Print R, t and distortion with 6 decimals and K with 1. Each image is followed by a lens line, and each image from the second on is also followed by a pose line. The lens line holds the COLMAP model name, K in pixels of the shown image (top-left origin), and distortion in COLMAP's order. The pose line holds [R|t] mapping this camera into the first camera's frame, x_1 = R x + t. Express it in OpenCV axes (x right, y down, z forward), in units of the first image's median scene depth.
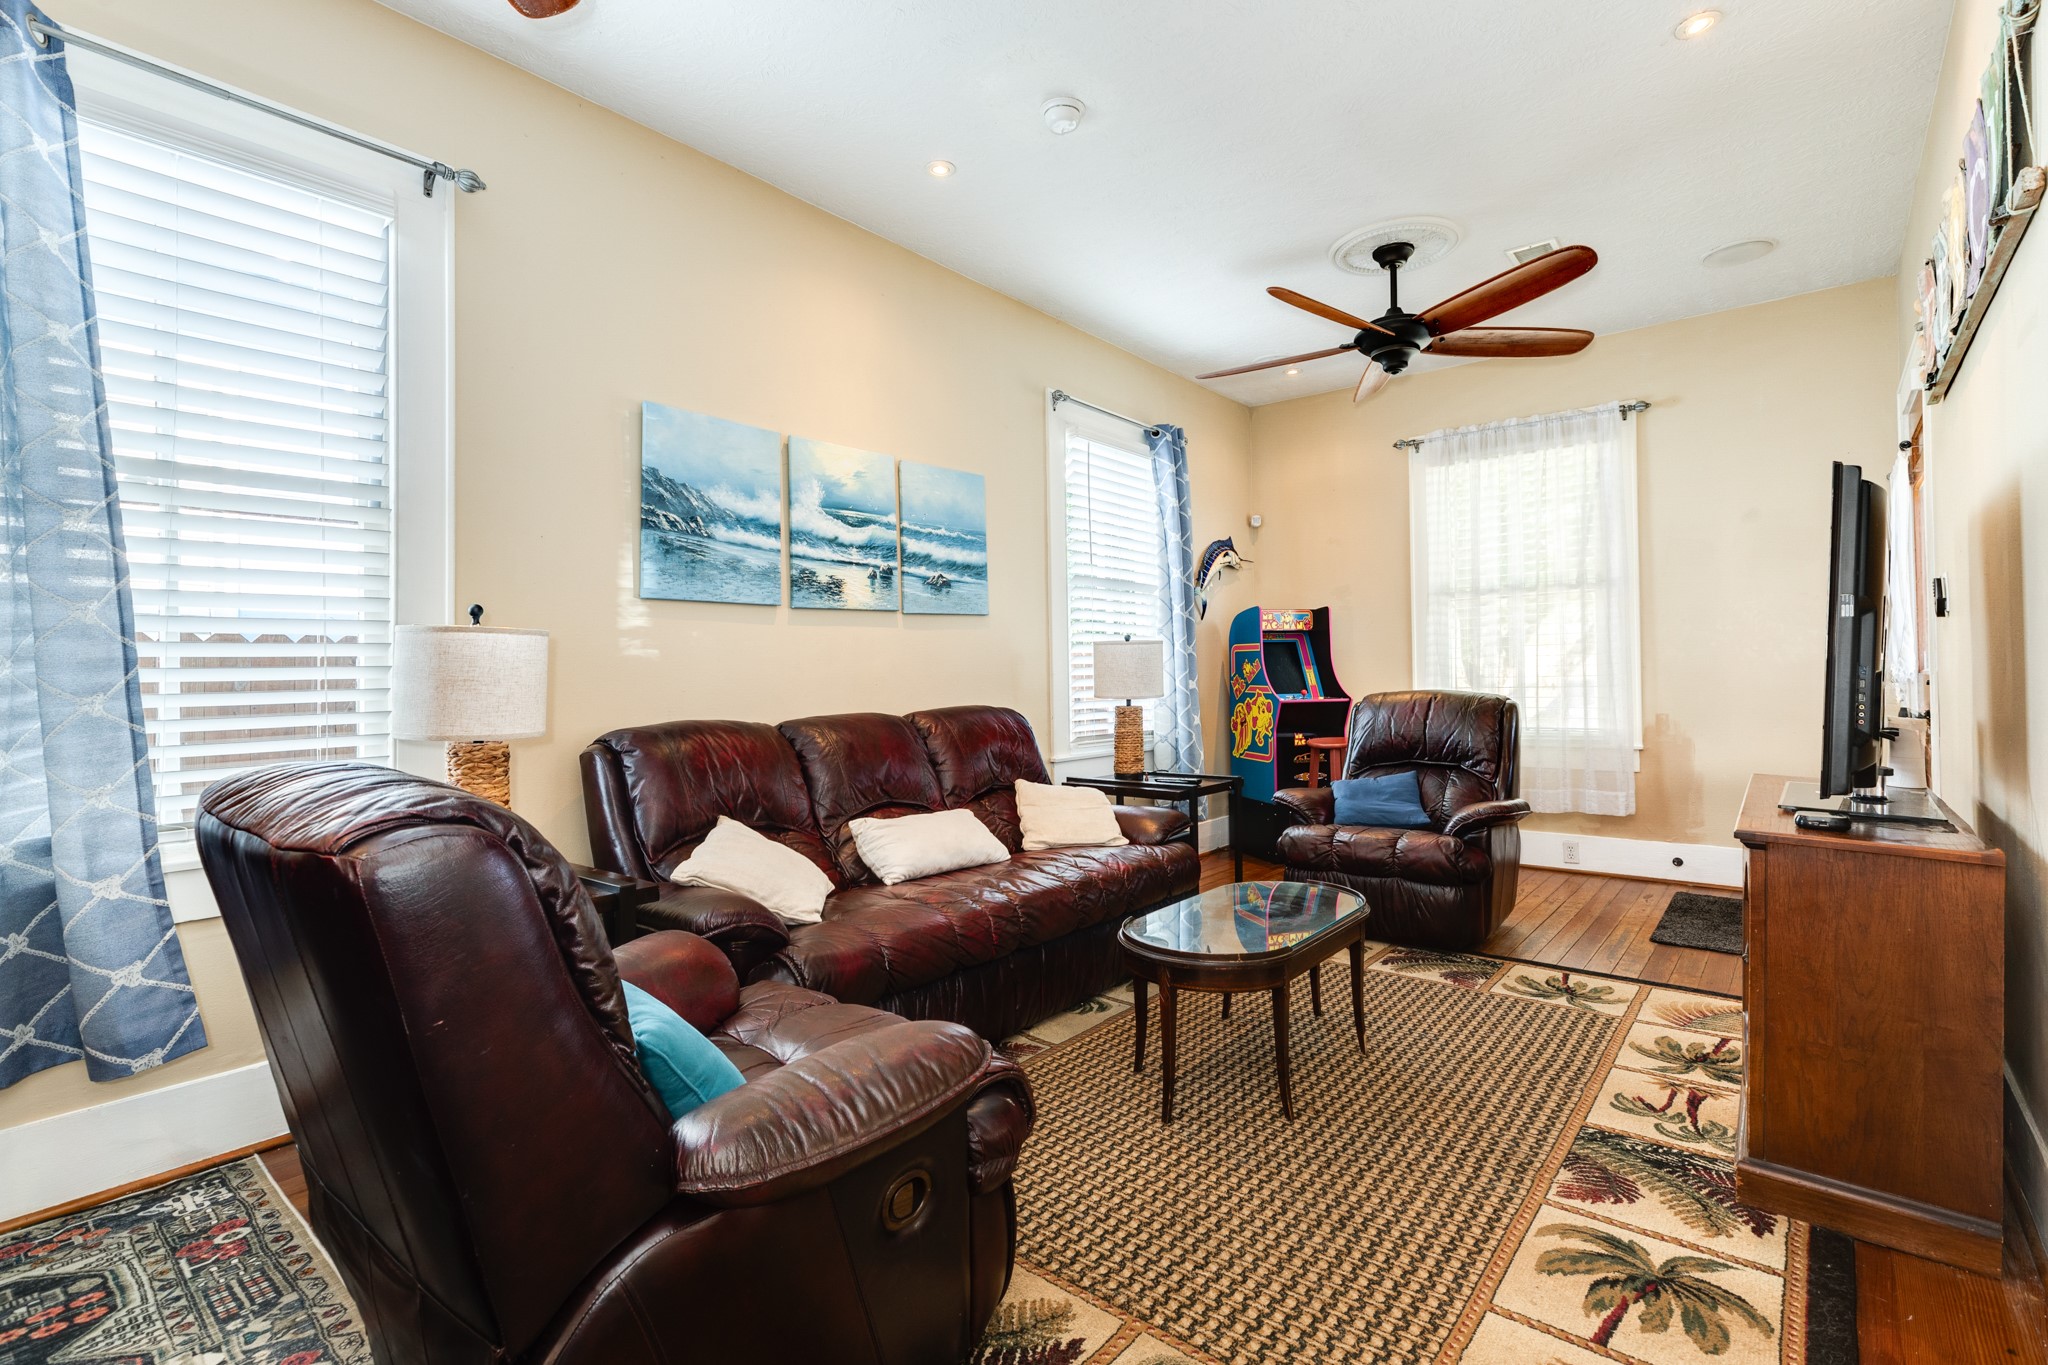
lens RADIAL K [[948.8, 0, 1014.2], [0, 948.8, 672.2], [0, 0, 1]] dist [-0.002244, 0.000234]
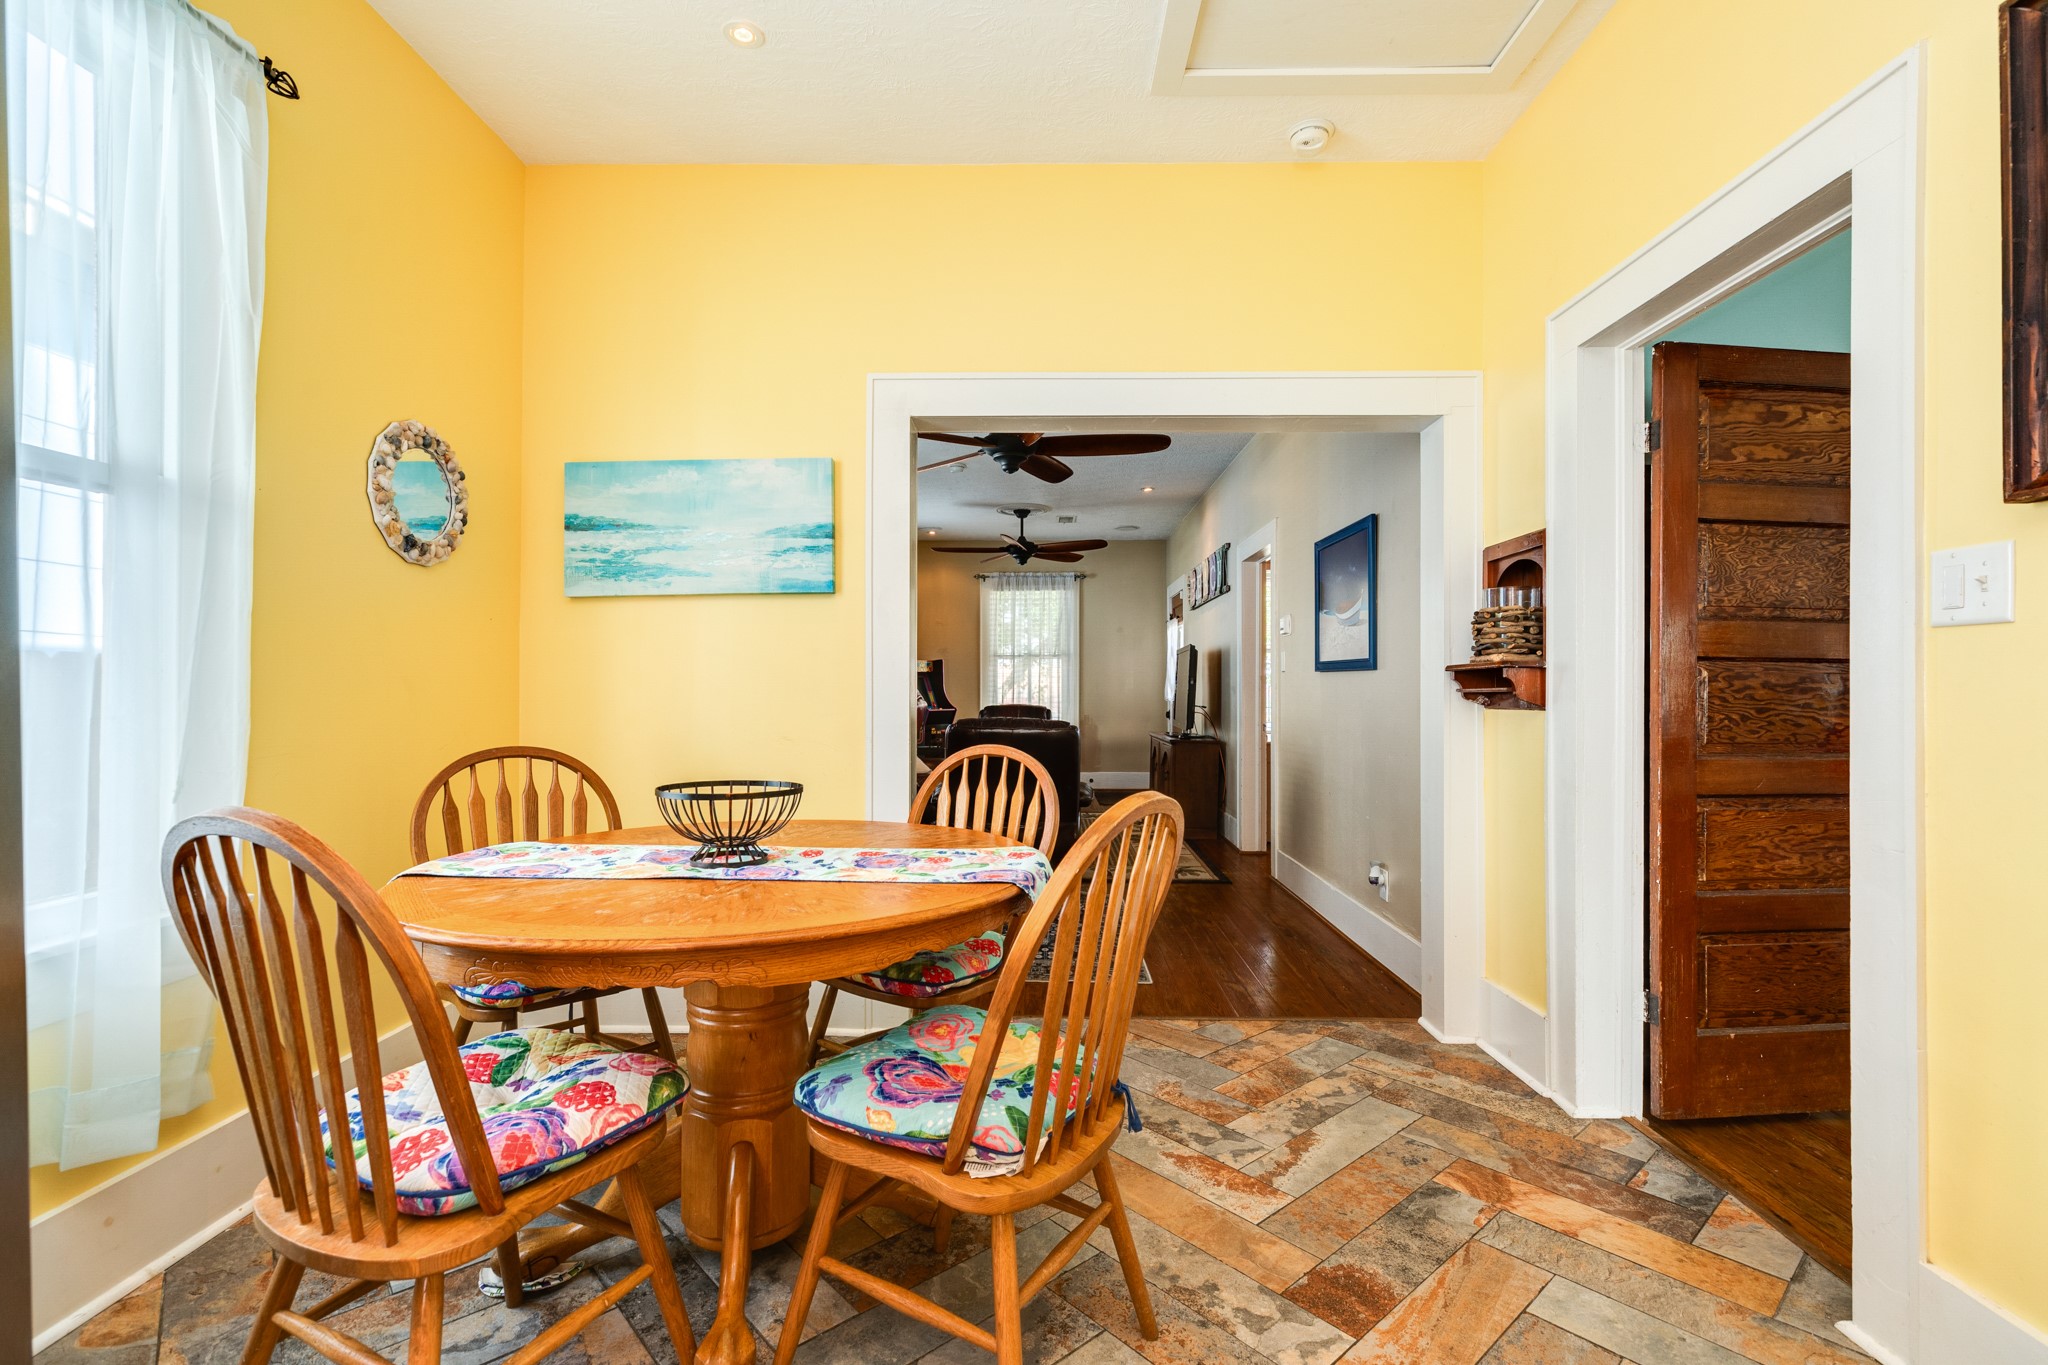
lens RADIAL K [[915.6, 0, 1026.7], [0, 915.6, 682.9], [0, 0, 1]] dist [0.006836, 0.000455]
pose [[0.770862, 0.016097, 0.636799, -0.774752], [-0.009809, 0.999862, -0.013400, -0.002641], [-0.636927, 0.004083, 0.770914, -0.548326]]
